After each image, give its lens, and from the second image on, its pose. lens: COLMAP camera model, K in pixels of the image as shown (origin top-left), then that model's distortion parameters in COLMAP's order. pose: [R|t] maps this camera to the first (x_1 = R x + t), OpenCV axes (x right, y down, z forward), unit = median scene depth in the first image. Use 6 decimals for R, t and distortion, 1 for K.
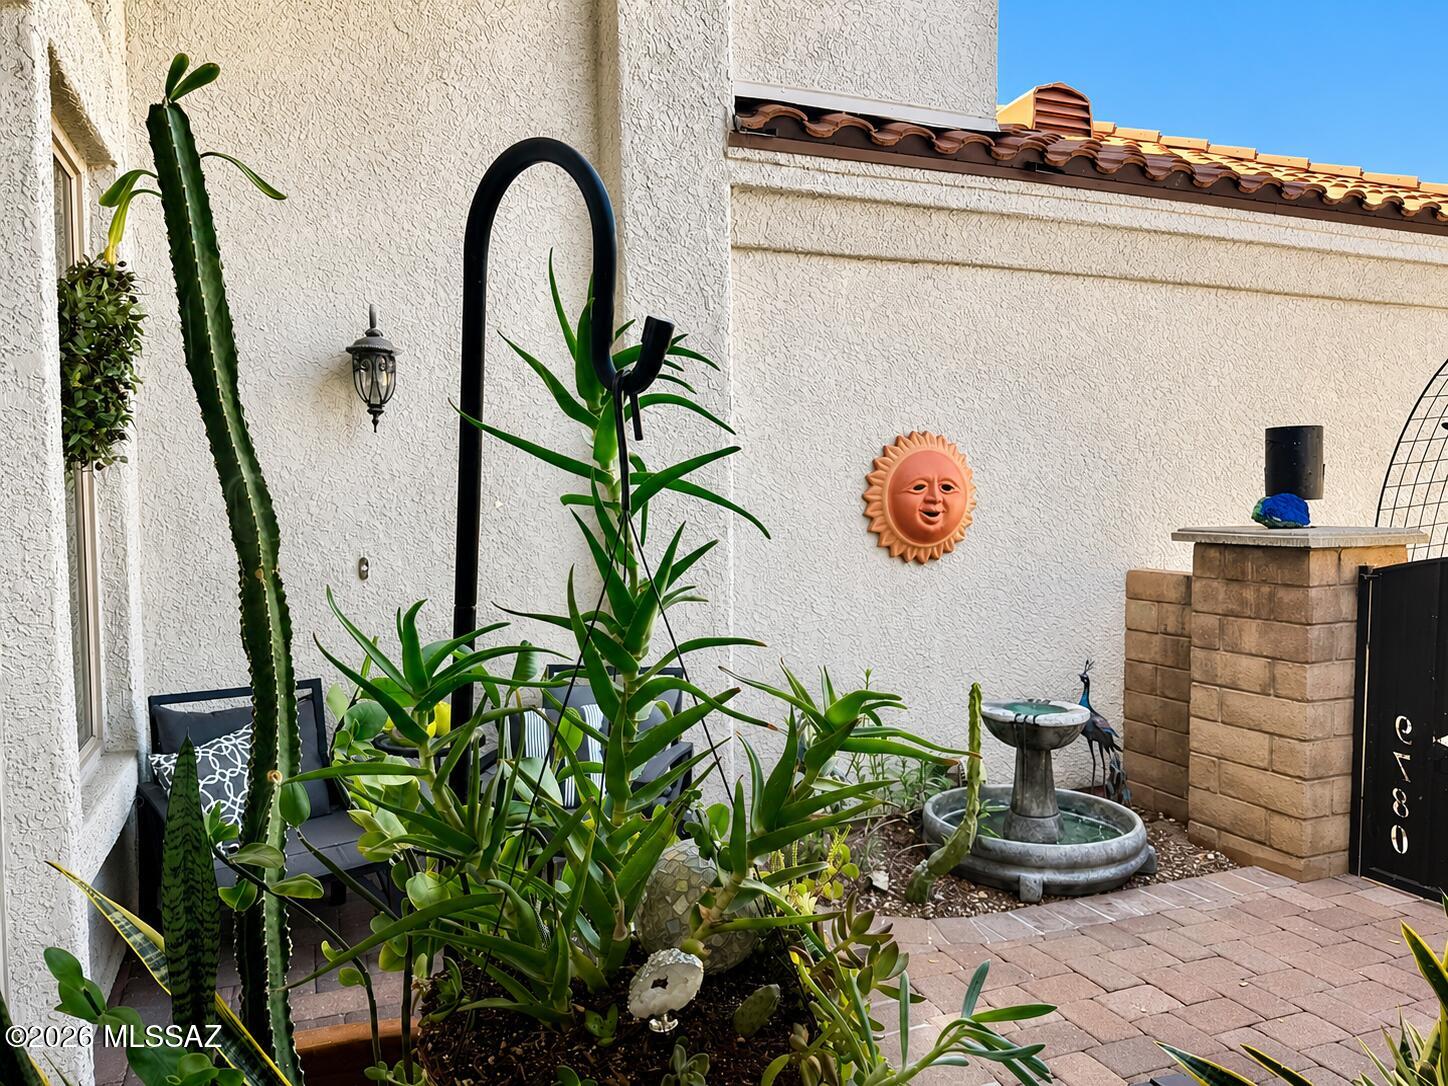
lens RADIAL K [[1029.5, 0, 721.5], [0, 1029.5, 552.1], [0, 0, 1]] dist [0.033422, -0.000804]
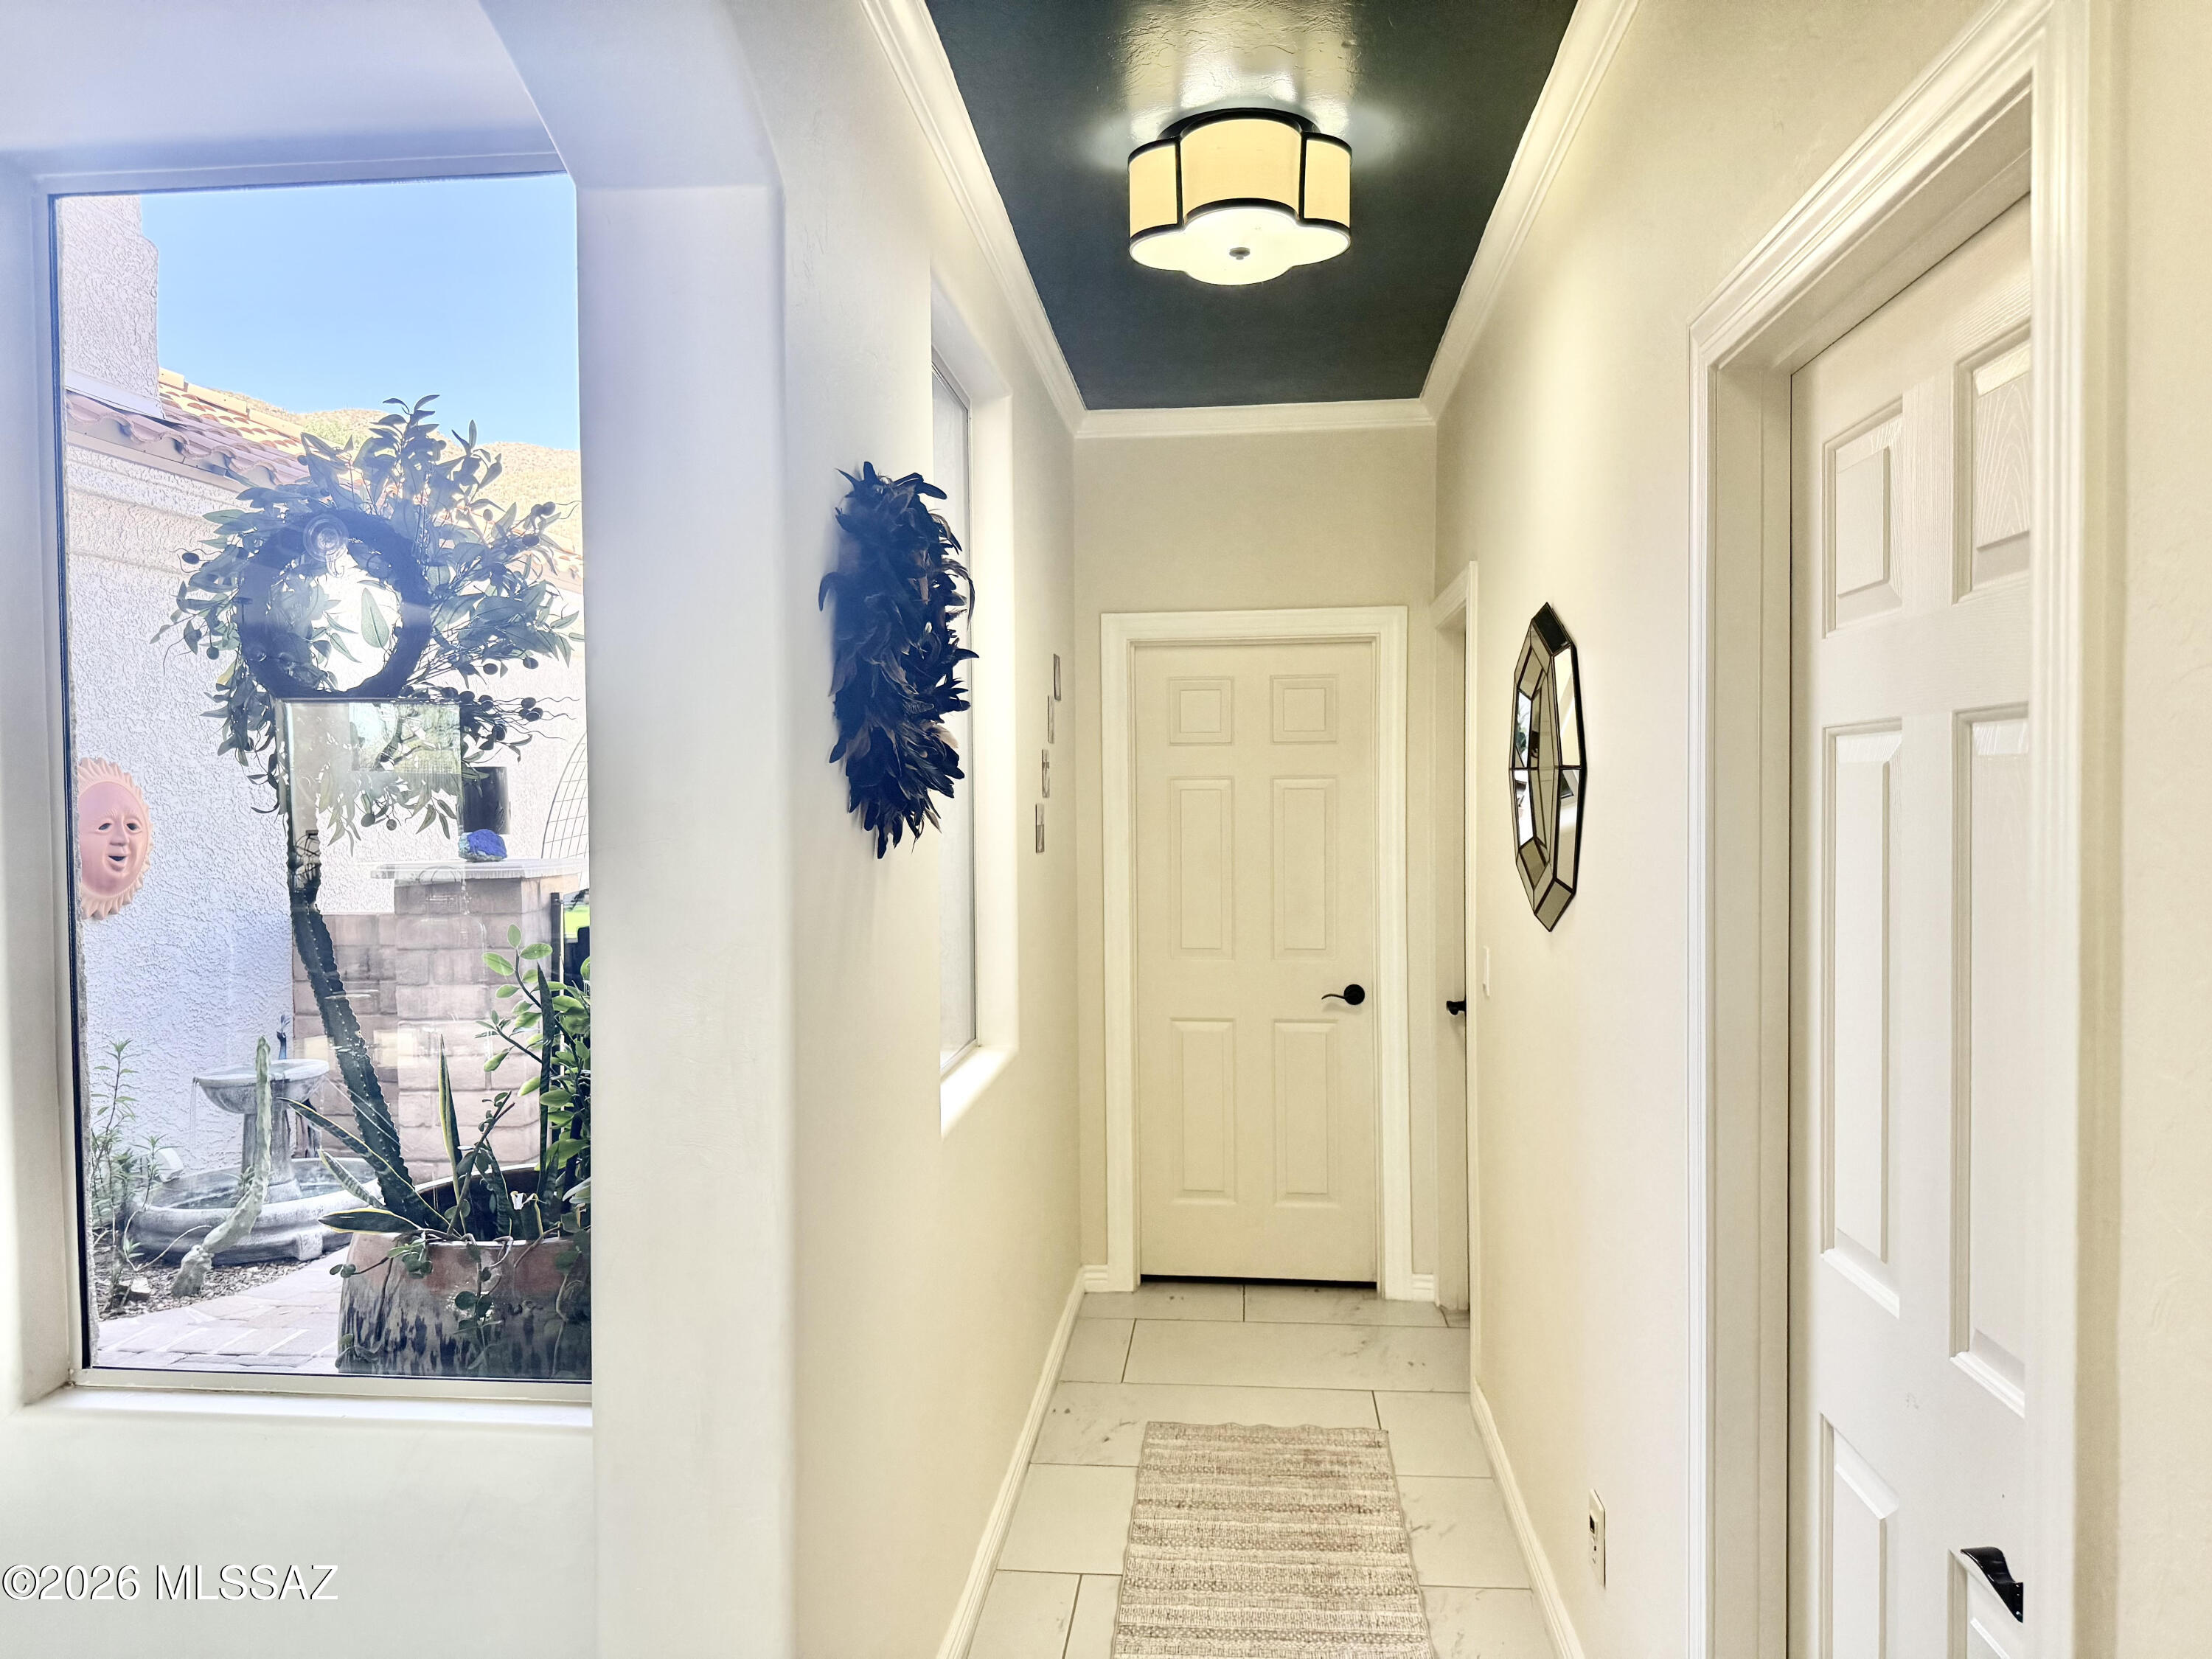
lens RADIAL K [[1572.7, 0, 1104.0], [0, 1572.7, 830.2], [0, 0, 1]] dist [0.033422, -0.000804]
pose [[0.479727, -0.013228, 0.877318, -0.544997], [0.057249, 0.998228, -0.016253, 0.006756], [-0.875548, 0.058023, 0.479634, -0.316975]]
